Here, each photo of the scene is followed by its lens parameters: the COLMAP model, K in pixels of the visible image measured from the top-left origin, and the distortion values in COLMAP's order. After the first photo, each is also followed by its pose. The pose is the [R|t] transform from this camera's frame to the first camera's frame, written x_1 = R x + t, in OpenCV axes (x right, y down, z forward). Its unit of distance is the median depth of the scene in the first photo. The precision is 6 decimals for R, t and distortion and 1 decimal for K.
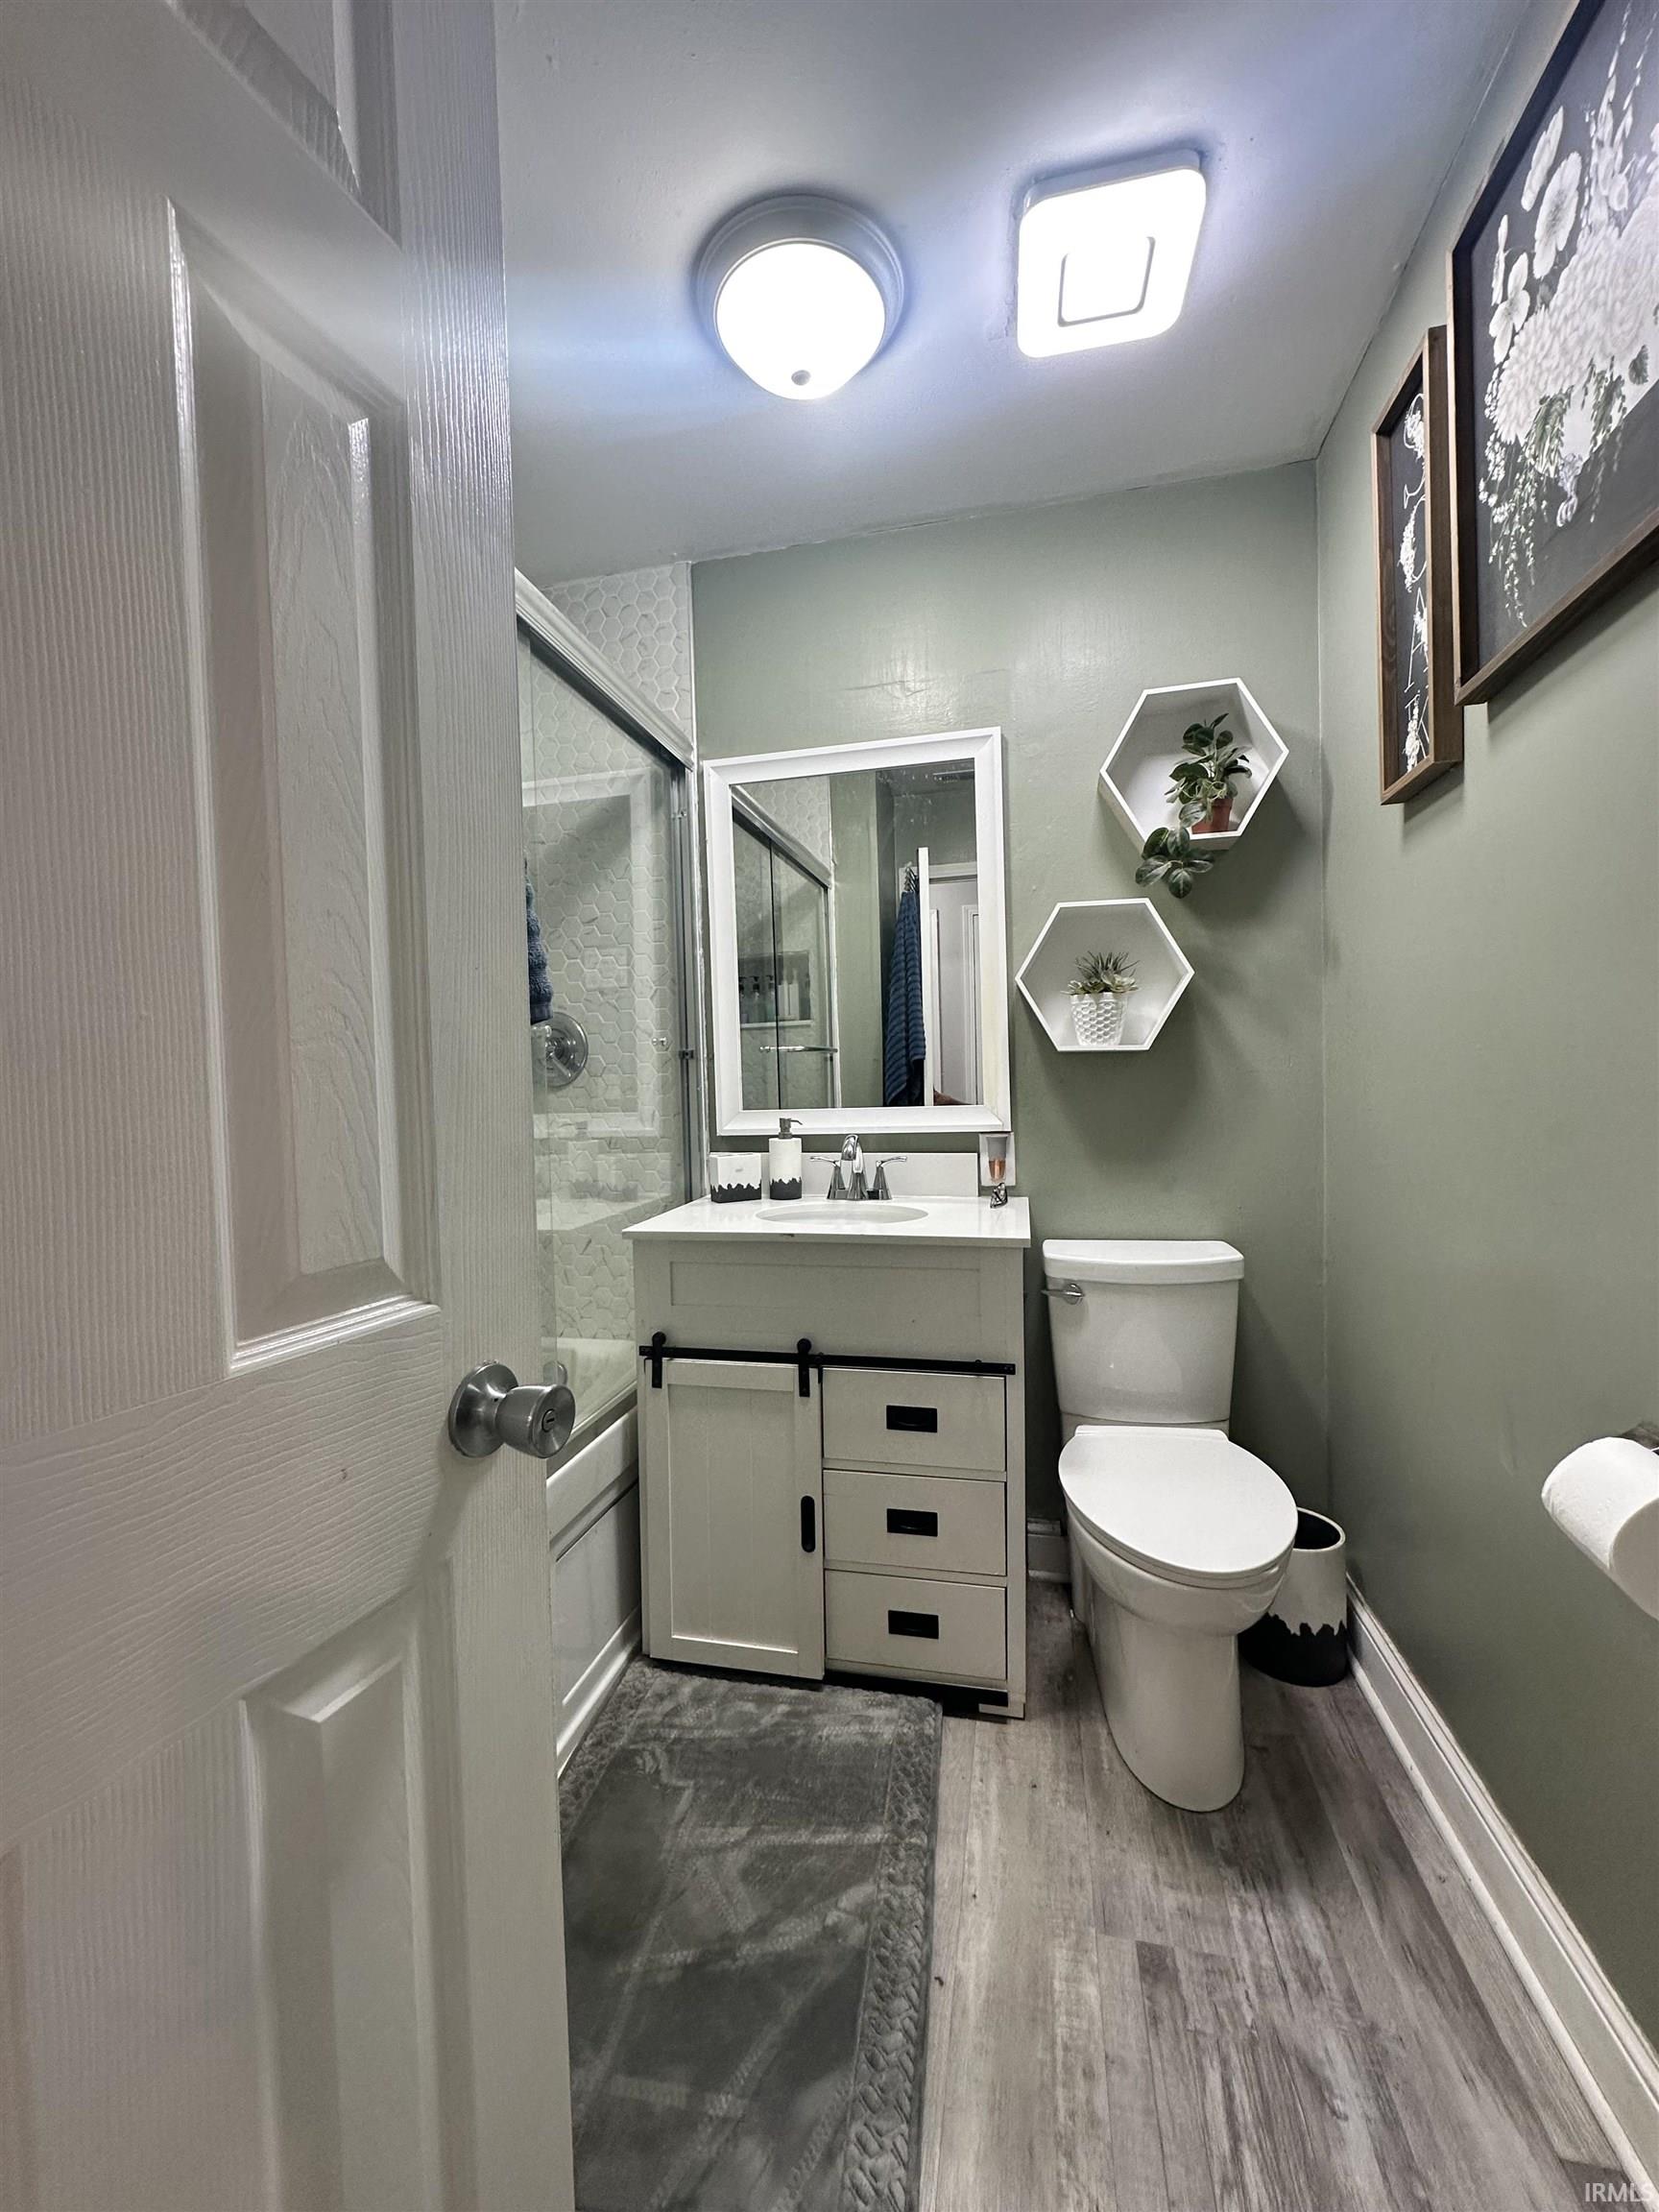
lens RADIAL K [[877.6, 0, 830.5], [0, 877.6, 1106.4], [0, 0, 1]] dist [-0.003445, 0.000096]
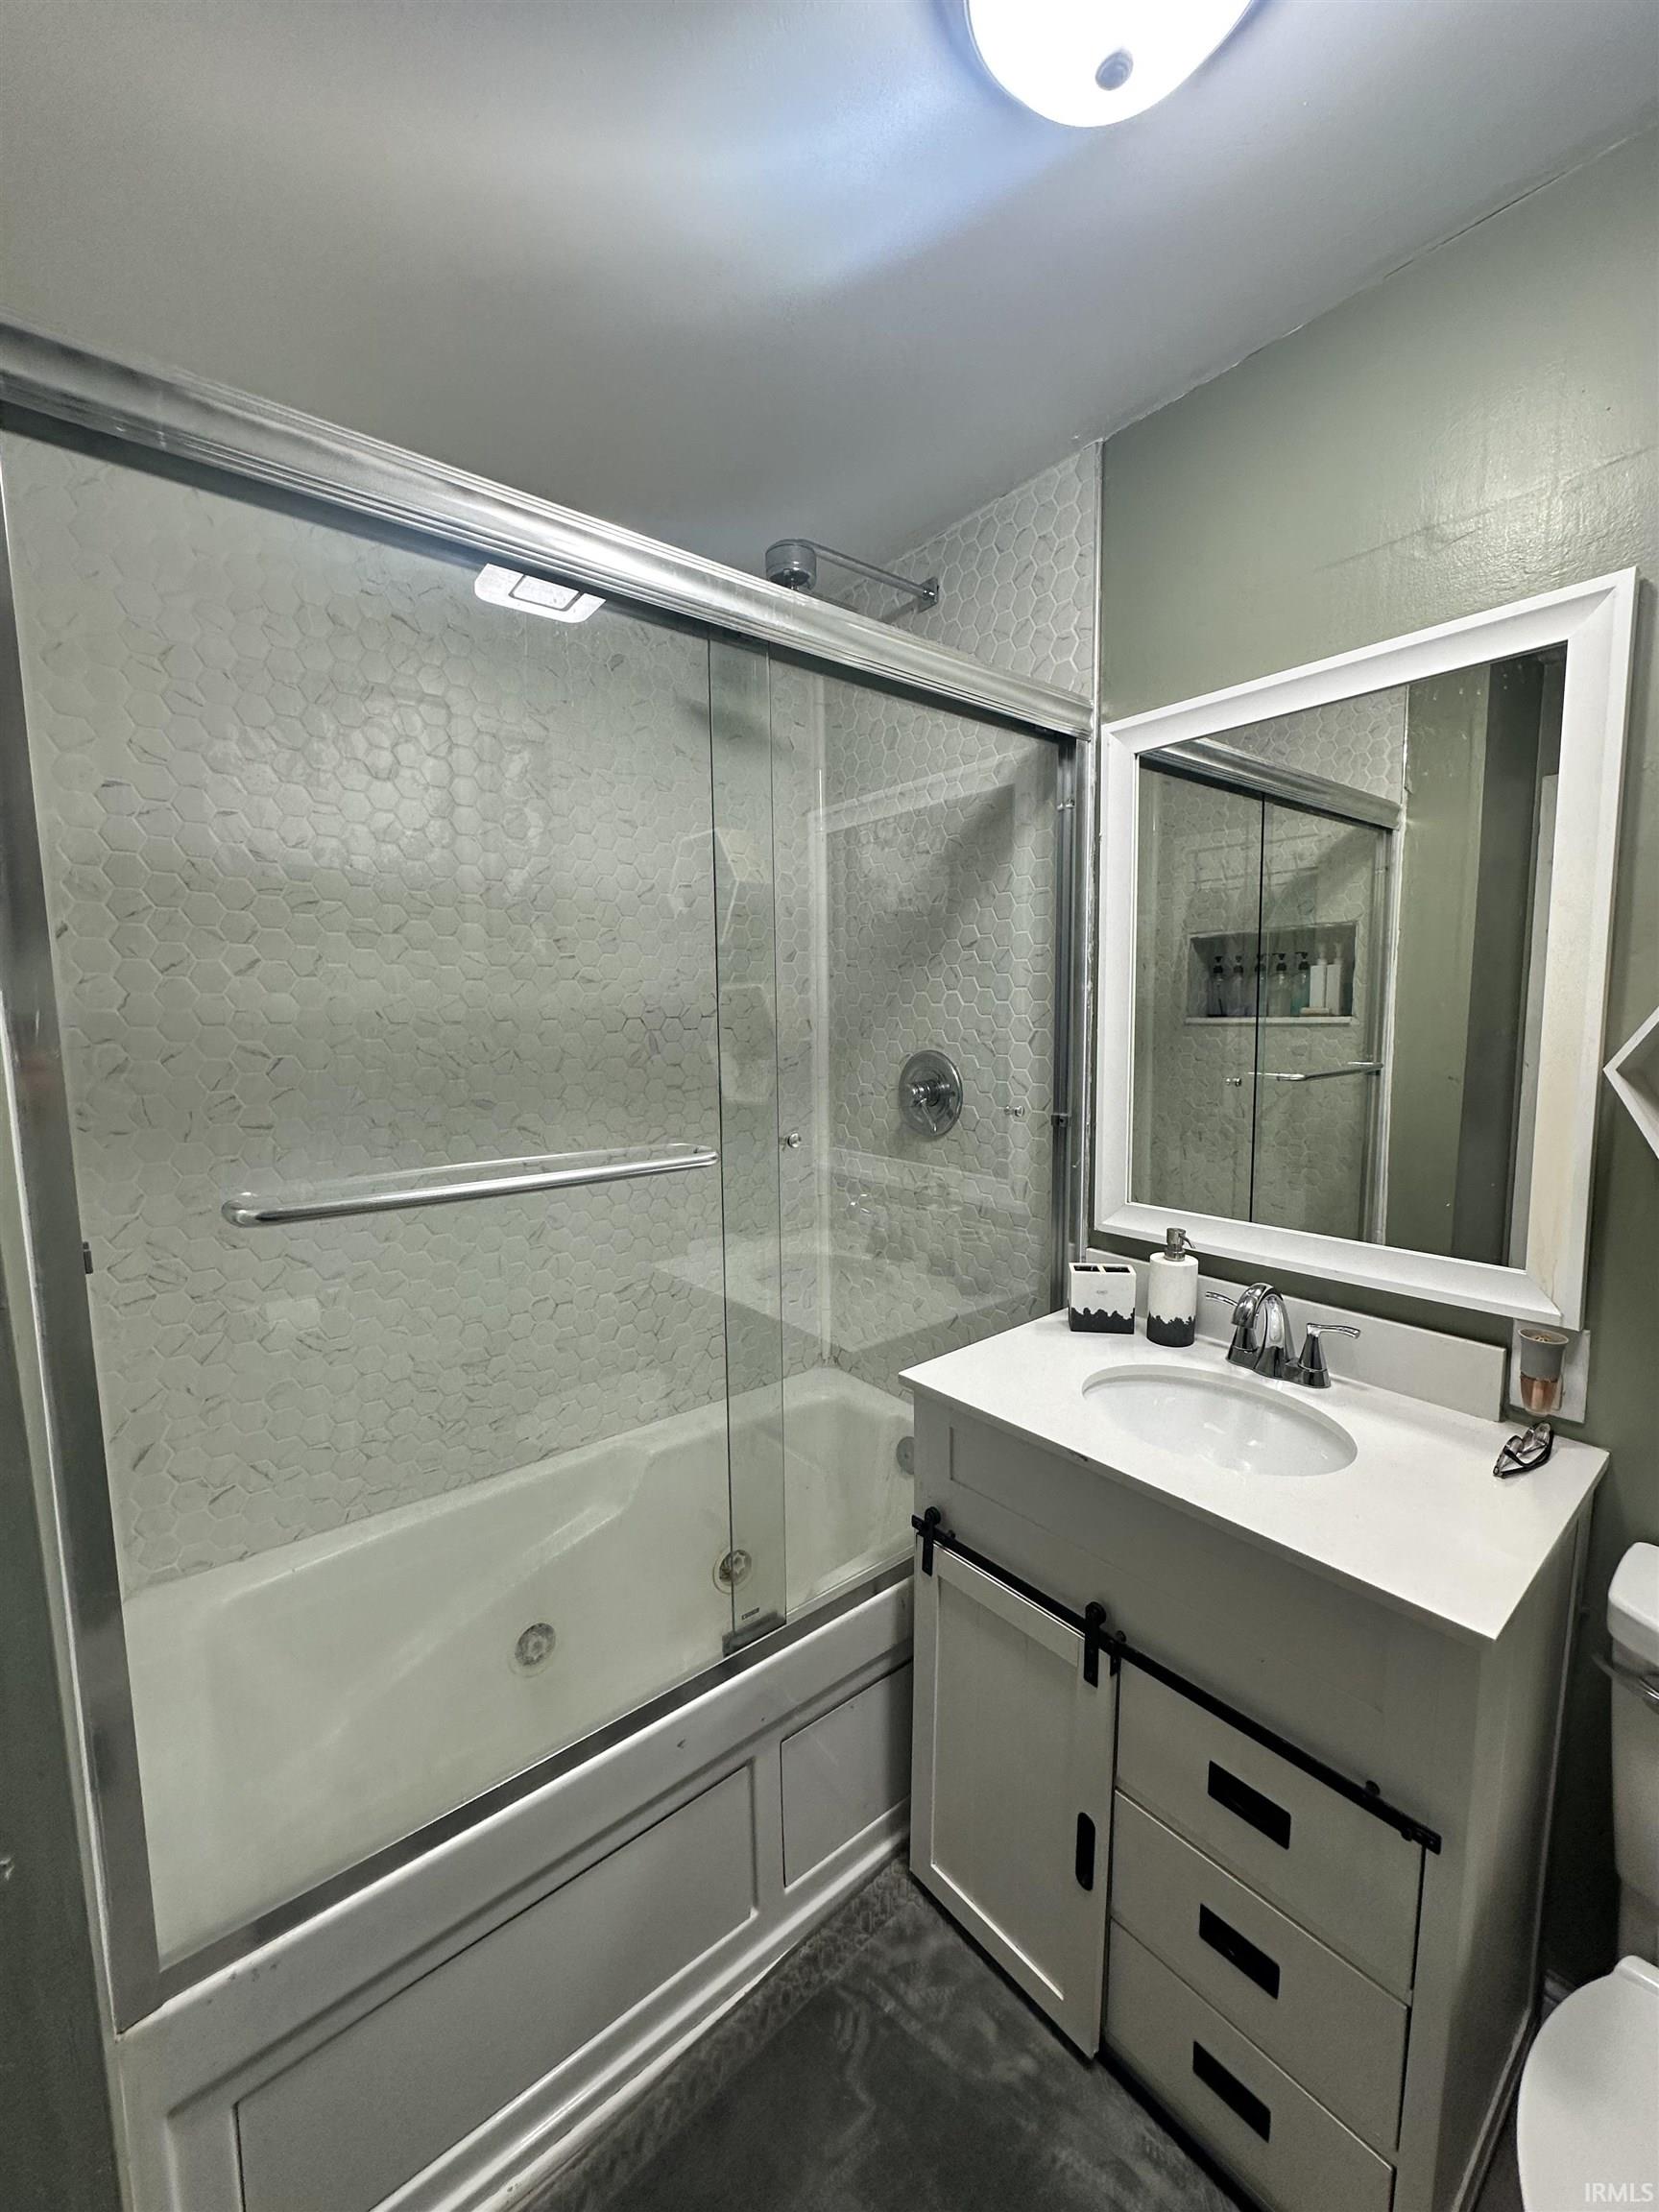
lens RADIAL K [[877.6, 0, 833.0], [0, 877.6, 1104.7], [0, 0, 1]] dist [-0.003445, 0.000096]
pose [[0.789618, 0.084034, -0.607817, 0.154175], [-0.029650, 0.994646, 0.098997, -0.151757], [0.612882, -0.060148, 0.787882, 0.280775]]
